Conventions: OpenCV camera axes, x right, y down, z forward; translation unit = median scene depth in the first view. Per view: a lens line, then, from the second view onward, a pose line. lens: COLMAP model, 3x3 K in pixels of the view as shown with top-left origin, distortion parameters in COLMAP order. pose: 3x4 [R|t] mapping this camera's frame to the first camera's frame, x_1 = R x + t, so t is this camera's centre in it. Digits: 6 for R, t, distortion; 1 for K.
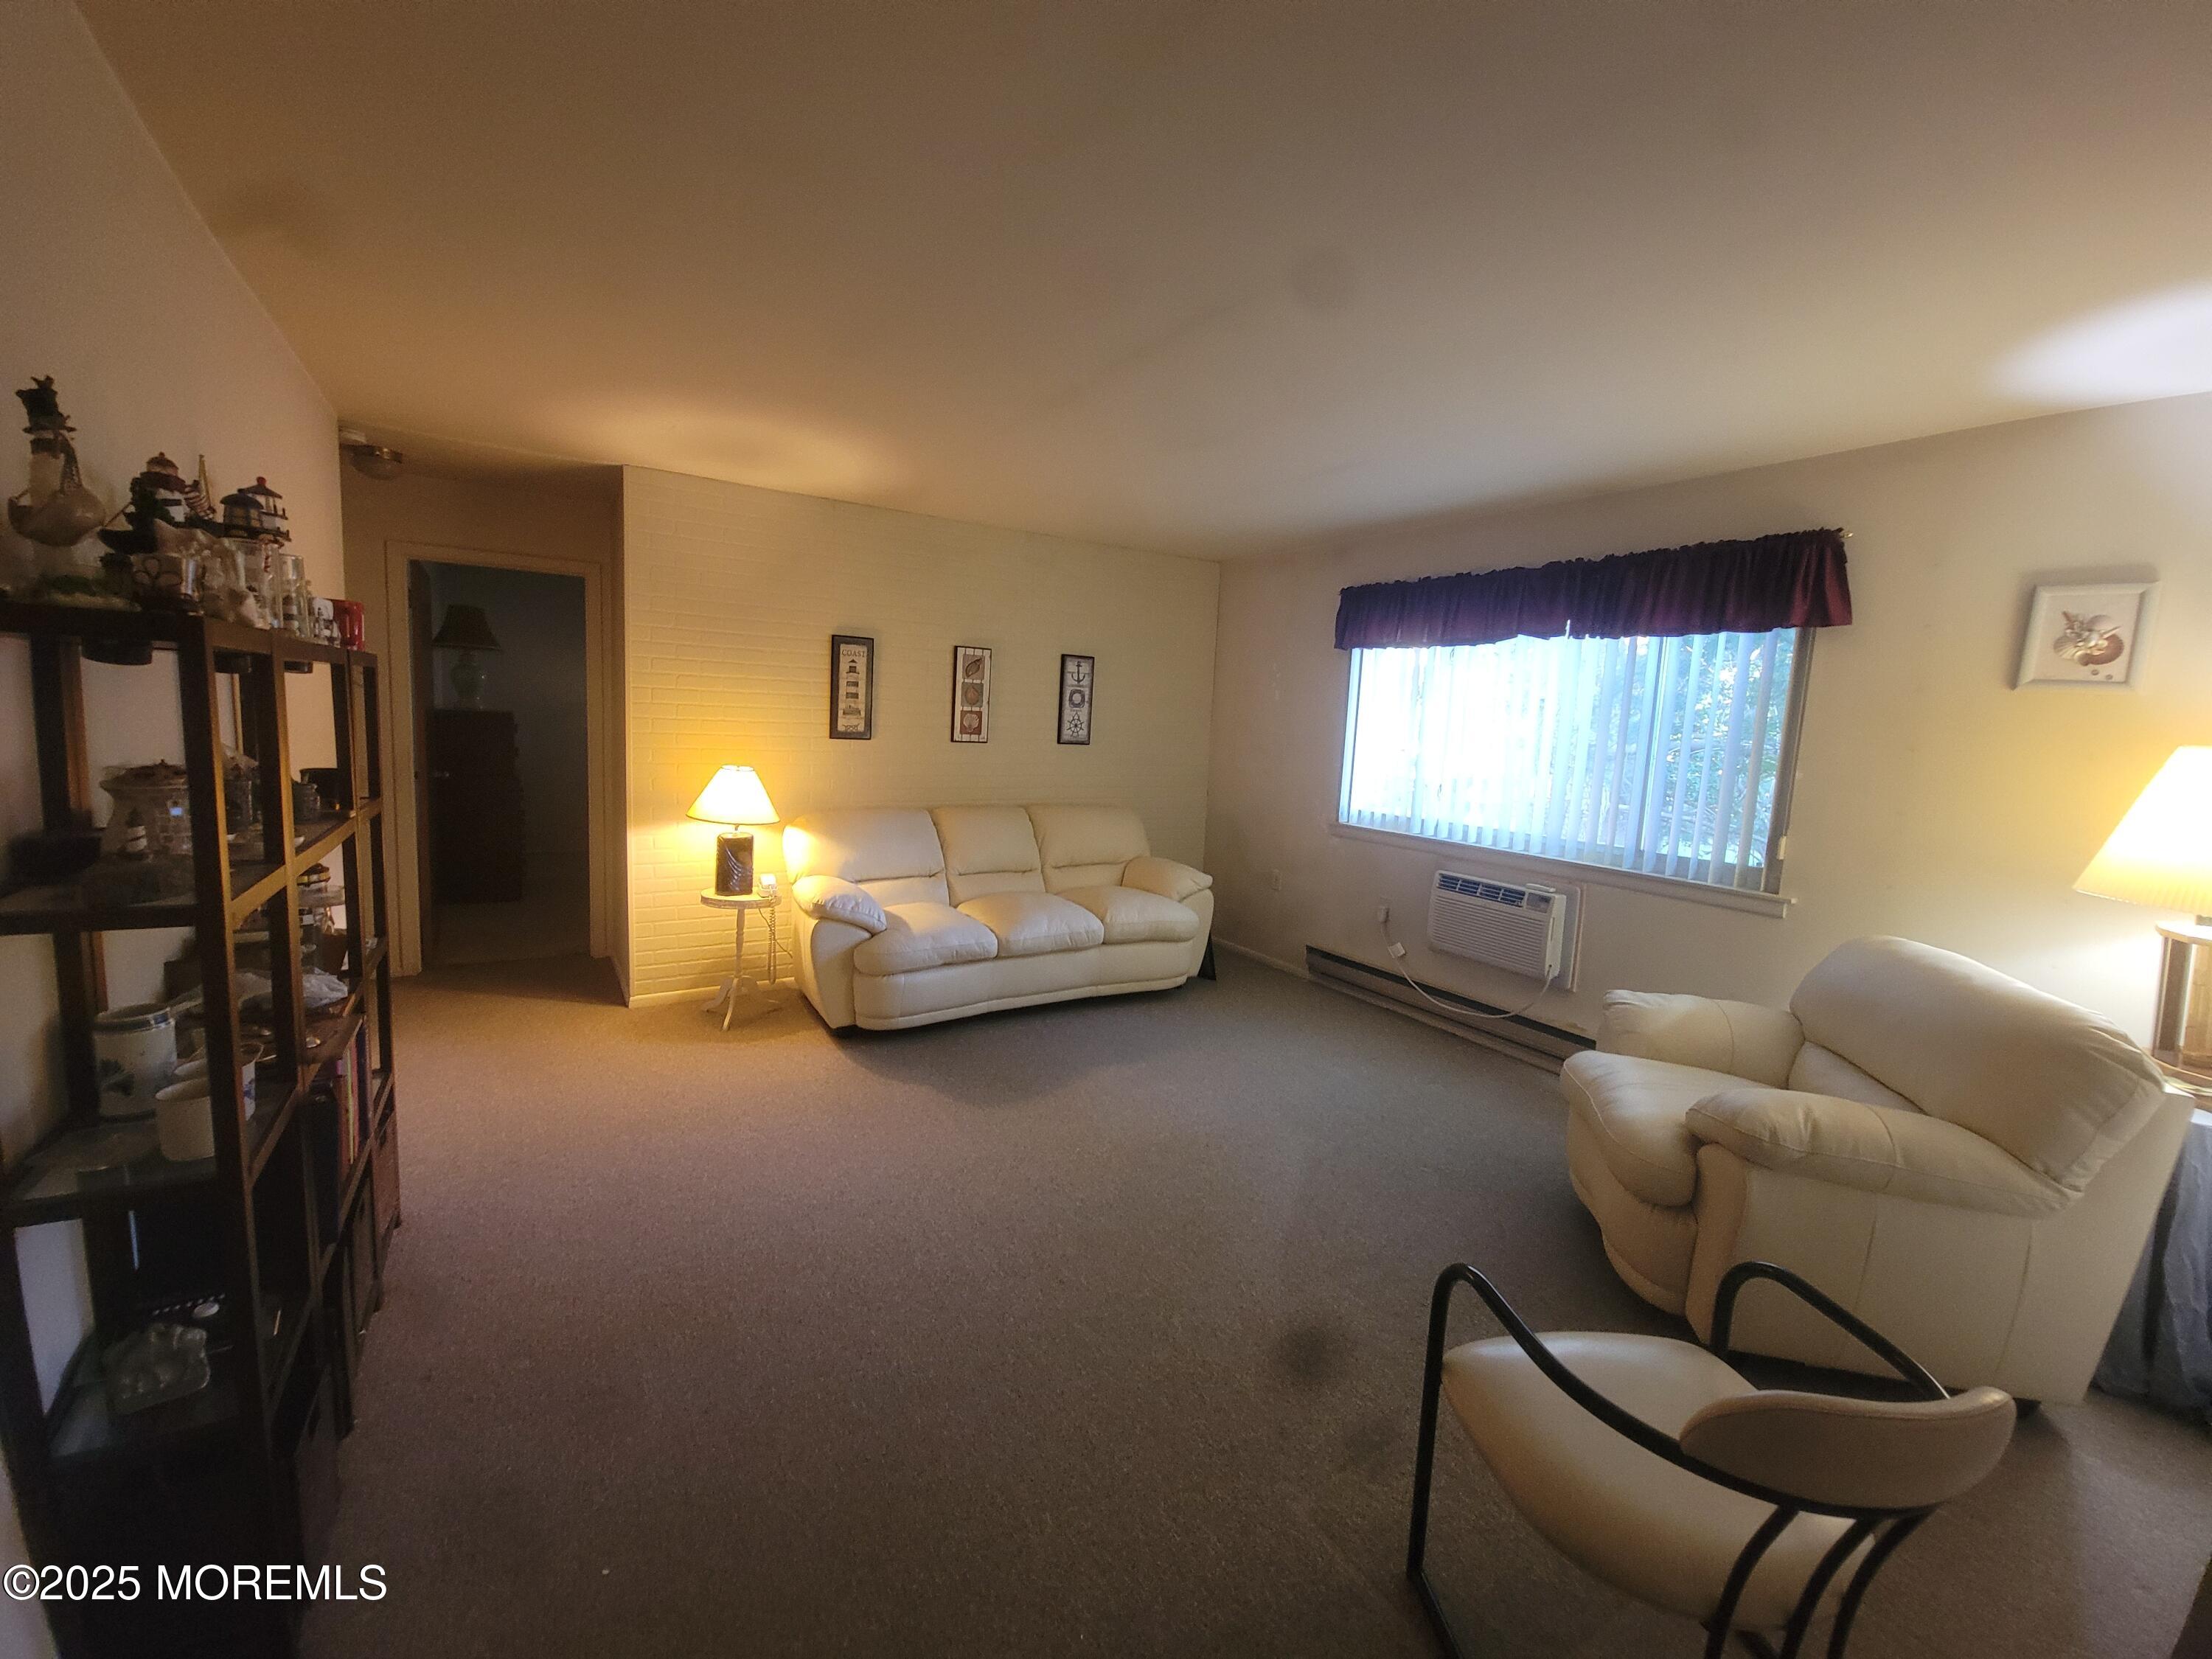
lens RADIAL K [[899.7, 0, 1095.6], [0, 899.7, 816.6], [0, 0, 1]] dist [0.005463, -0.003606]
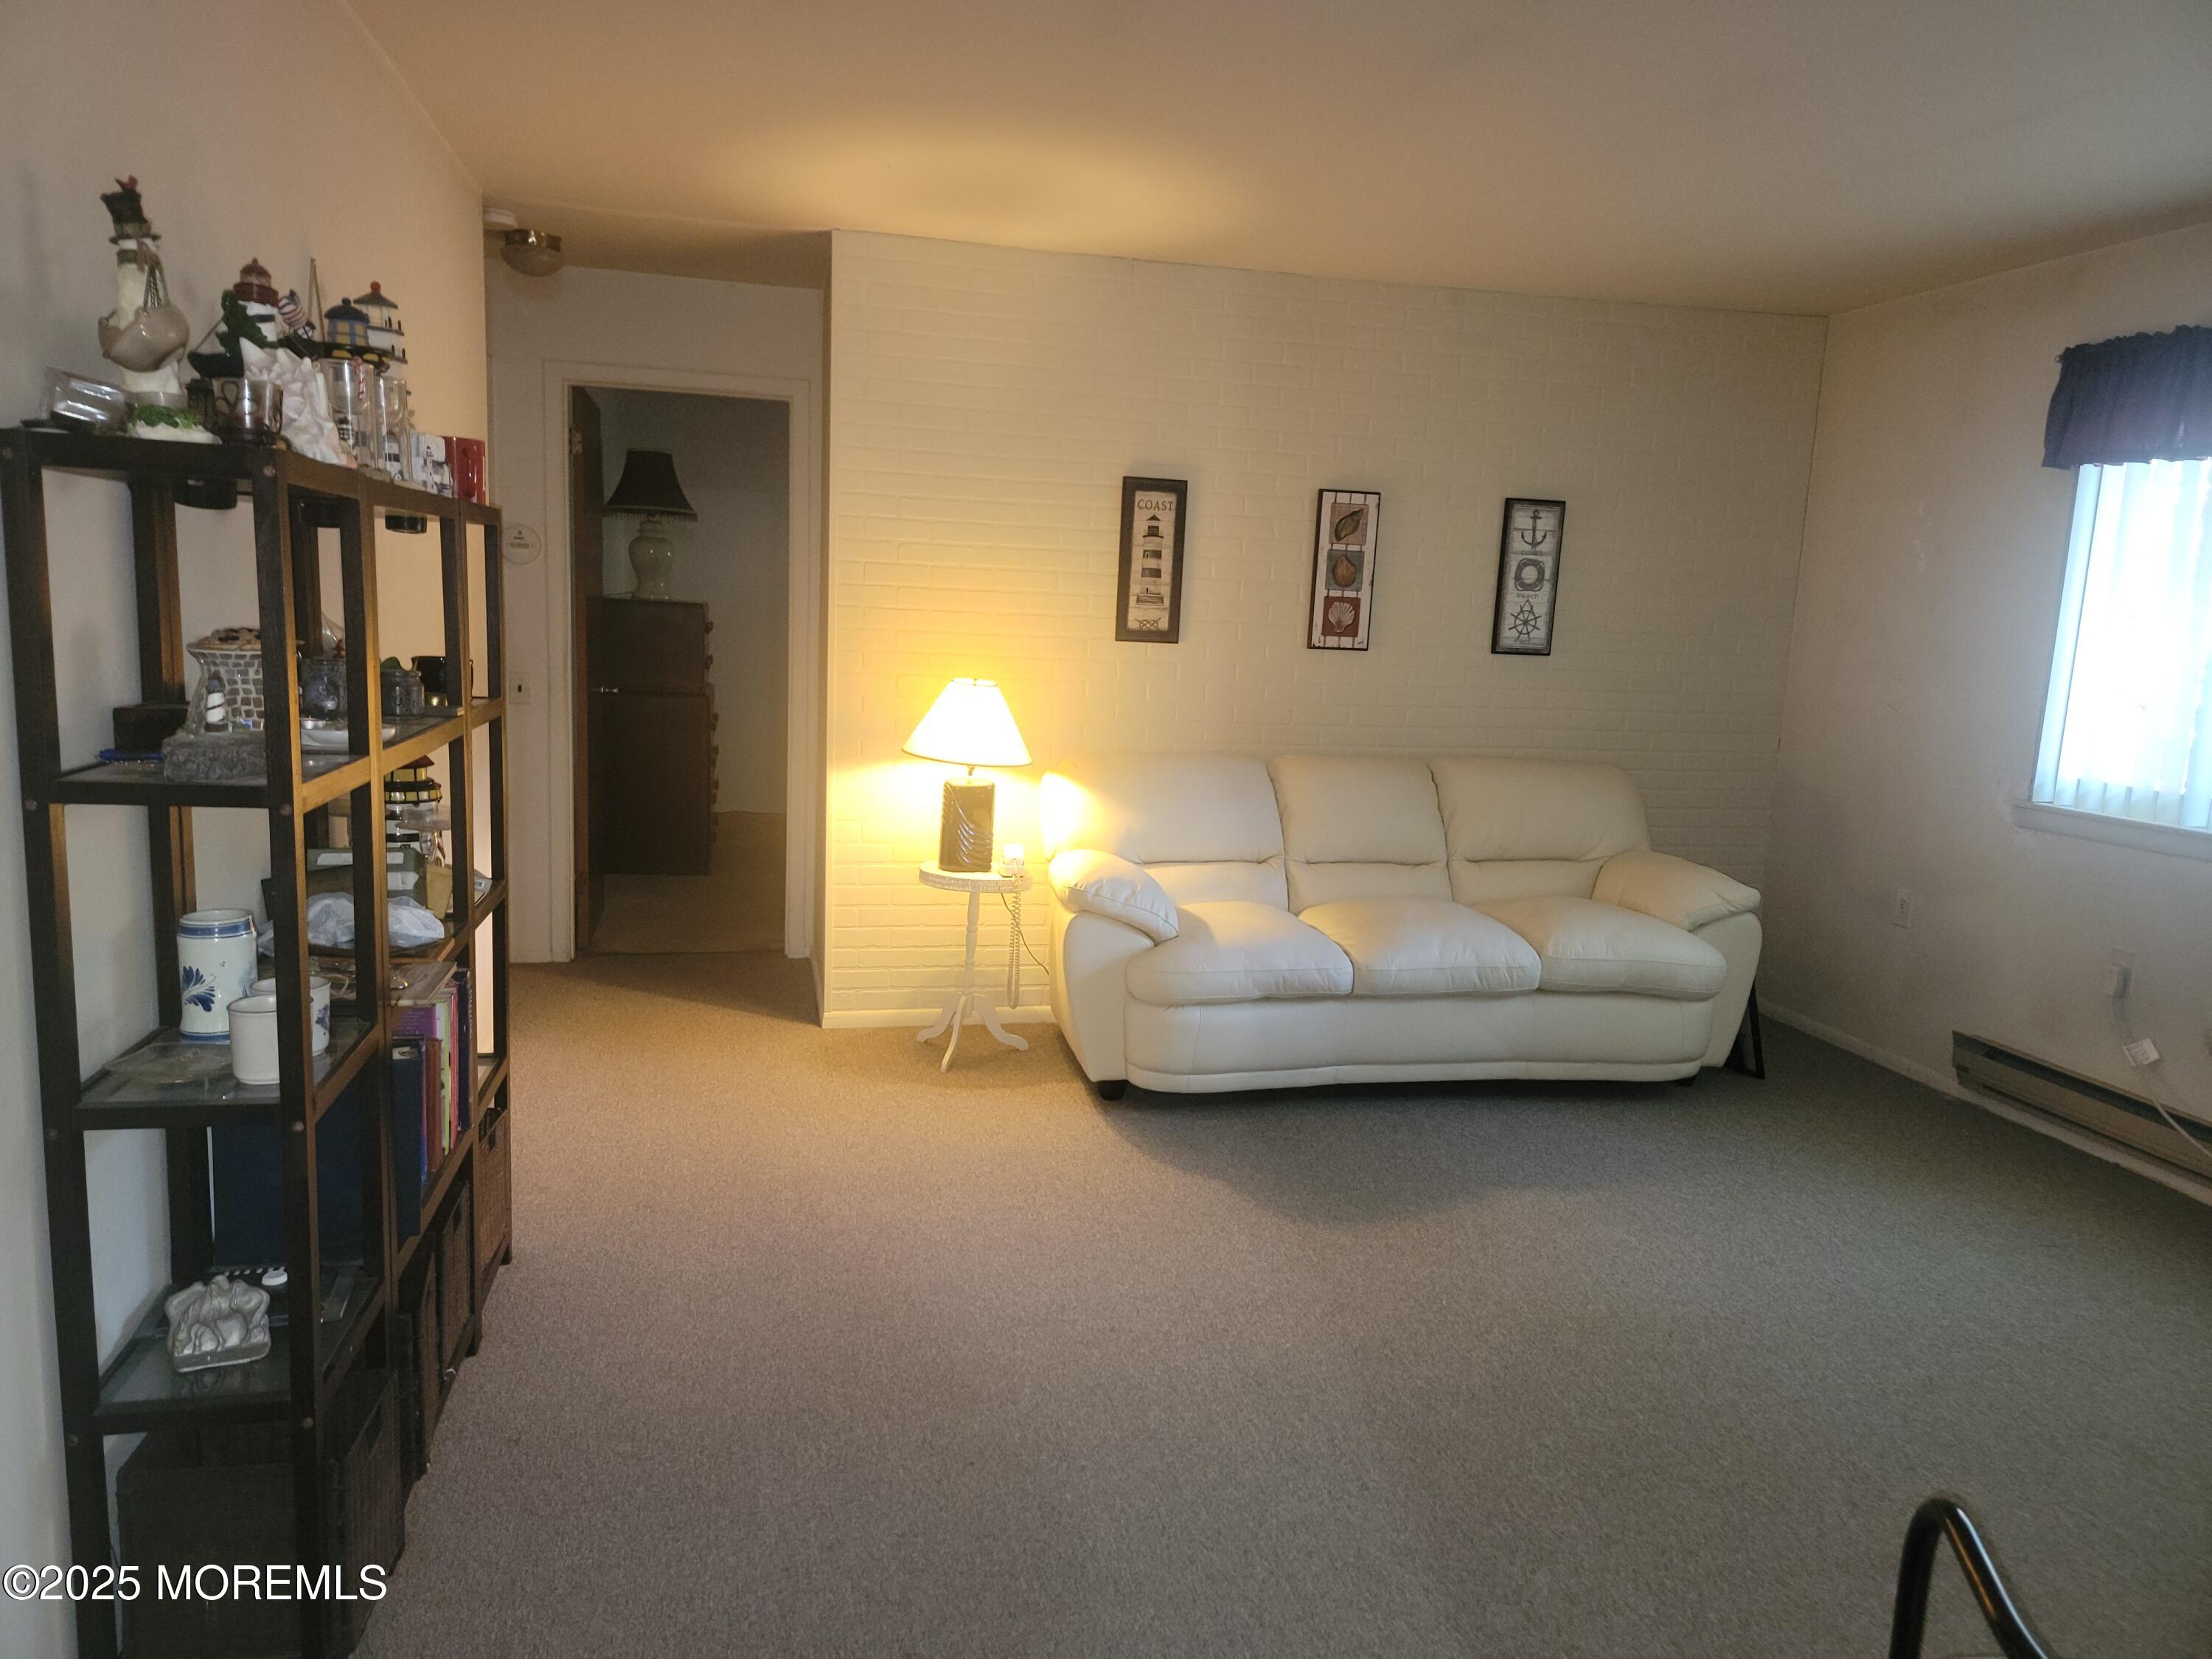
lens RADIAL K [[1544.1, 0, 1120.9], [0, 1544.1, 834.3], [0, 0, 1]] dist [0.063231, -0.025524]
pose [[0.944152, 0.043914, -0.326572, 0.085692], [-0.036502, 0.998919, 0.028792, 0.022501], [0.327483, -0.015263, 0.944734, -0.049125]]
